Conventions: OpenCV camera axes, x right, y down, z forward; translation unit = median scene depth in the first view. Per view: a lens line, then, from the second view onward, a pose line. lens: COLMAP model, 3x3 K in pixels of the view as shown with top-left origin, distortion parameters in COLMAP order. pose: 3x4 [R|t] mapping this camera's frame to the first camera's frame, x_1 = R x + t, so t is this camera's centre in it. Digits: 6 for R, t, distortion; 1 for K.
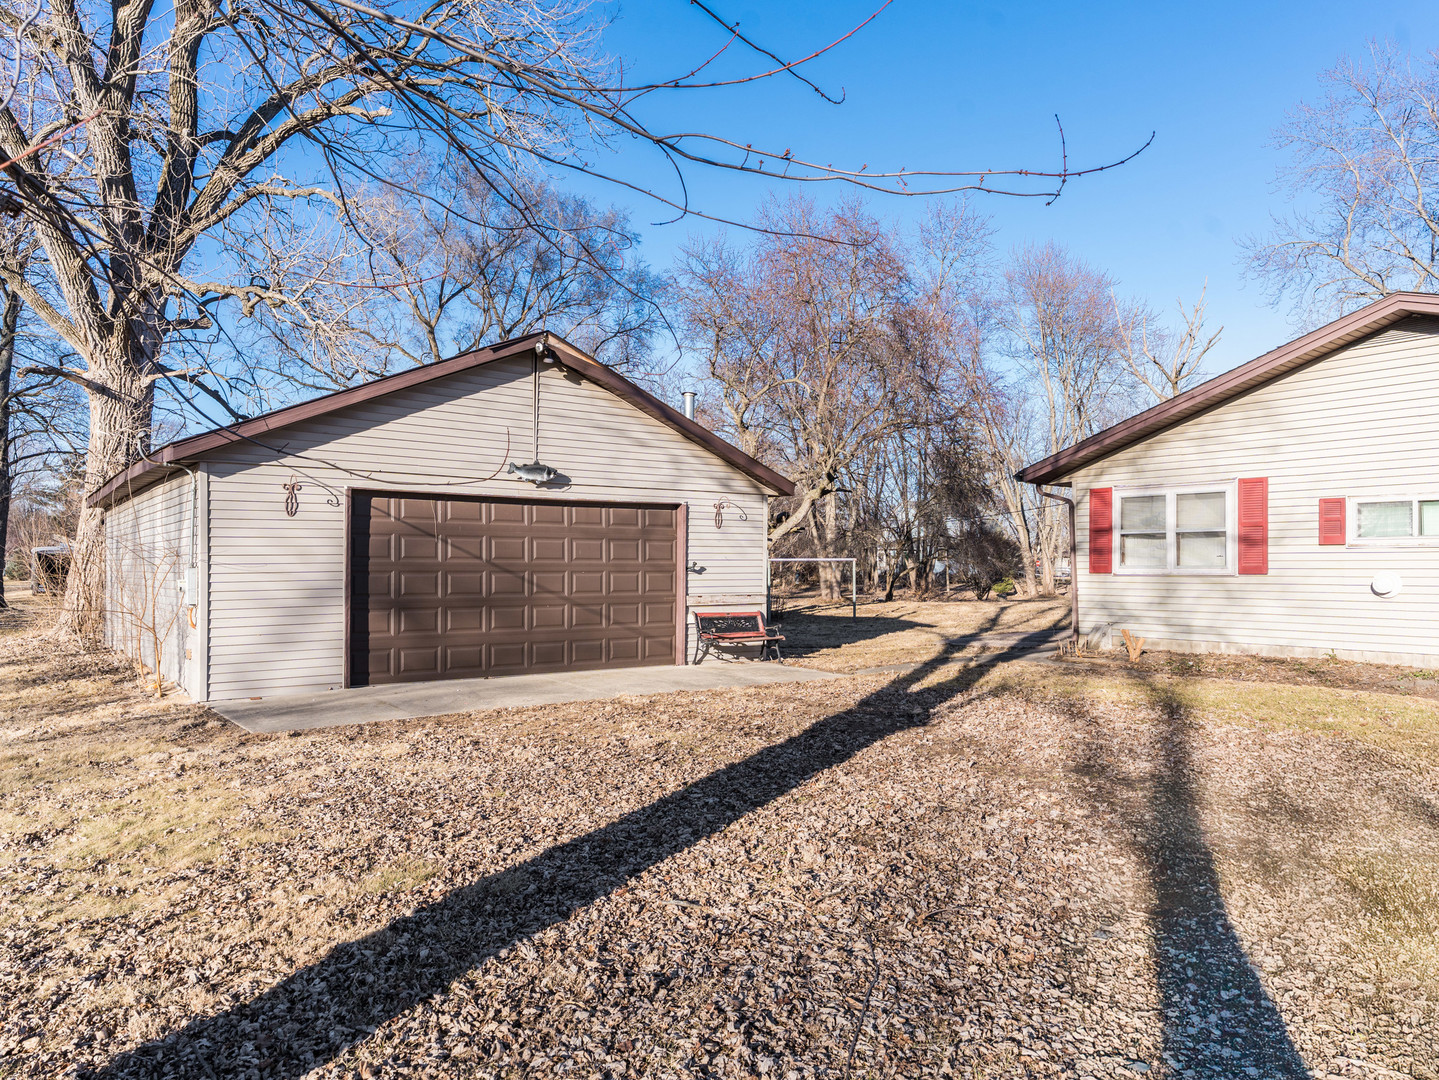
lens RADIAL K [[941.1, 0, 719.5], [0, 941.1, 540.0], [0, 0, 1]] dist [0.000063, 0.000046]
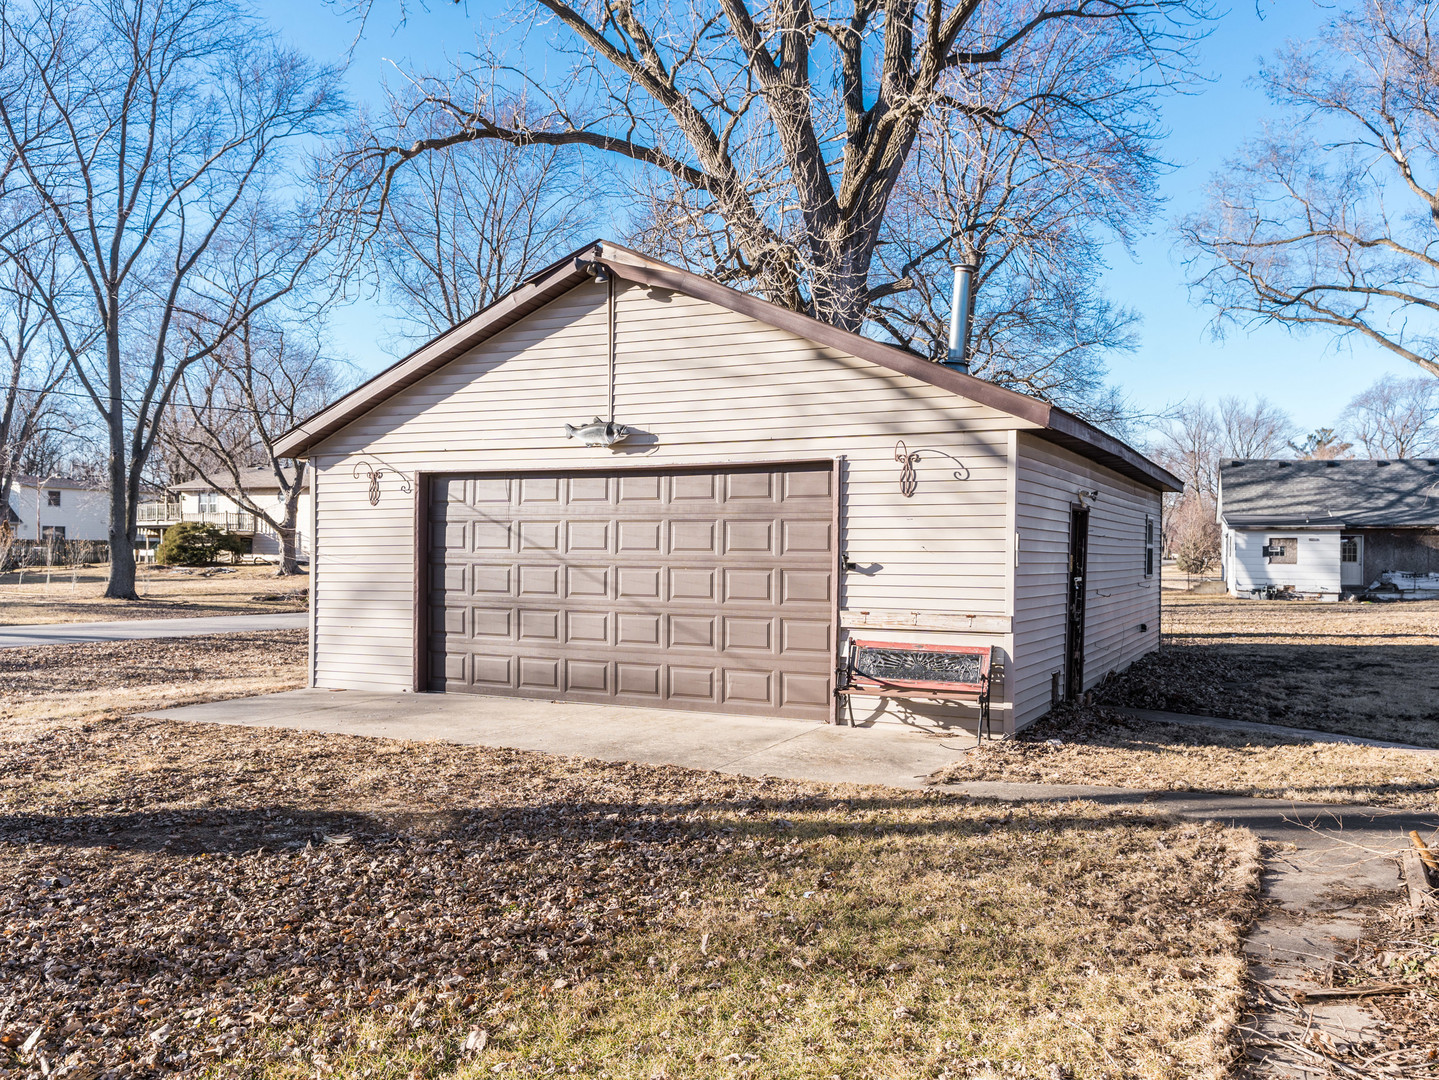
lens RADIAL K [[1257.7, 0, 719.5], [0, 1257.7, 540.0], [0, 0, 1]] dist [-0.000320, -0.000131]
pose [[0.450454, -0.008989, -0.892754, 0.651637], [0.016733, 0.999859, -0.001625, 0.013815], [0.892643, -0.014206, 0.450541, 0.565984]]
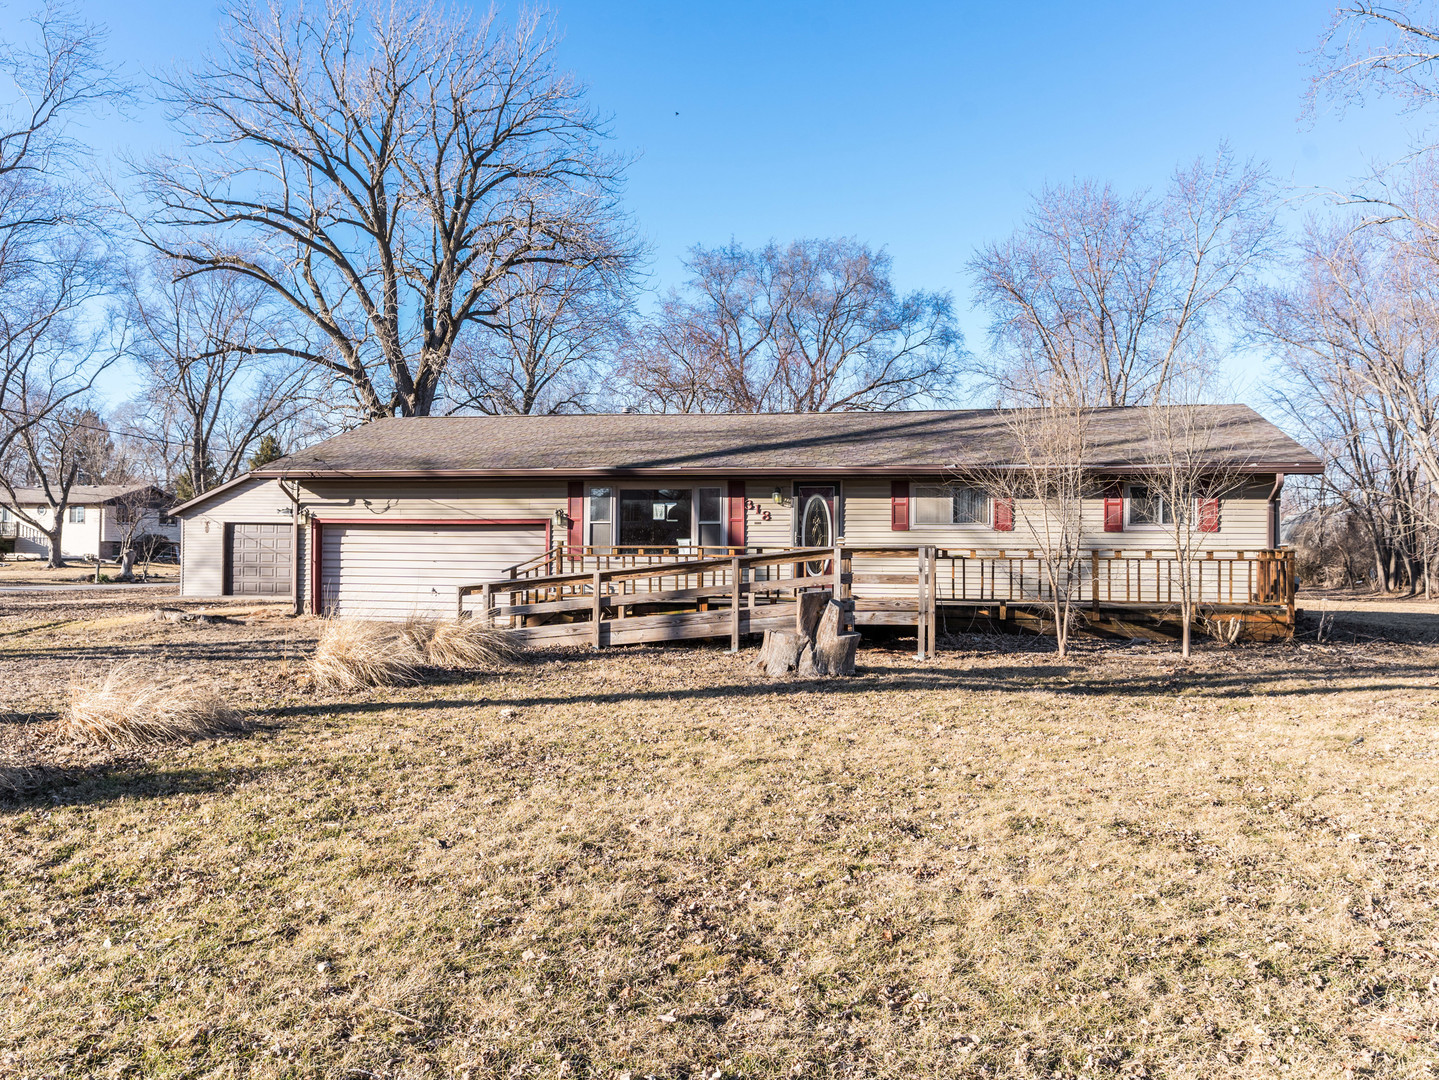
lens RADIAL K [[1148.5, 0, 719.5], [0, 1148.5, 540.0], [0, 0, 1]] dist [-0.002763, 0.003220]
pose [[0.659882, -0.009040, -0.751315, 2.410559], [0.014672, 0.999892, 0.000856, 0.012192], [0.751226, -0.011588, 0.659943, -0.087113]]
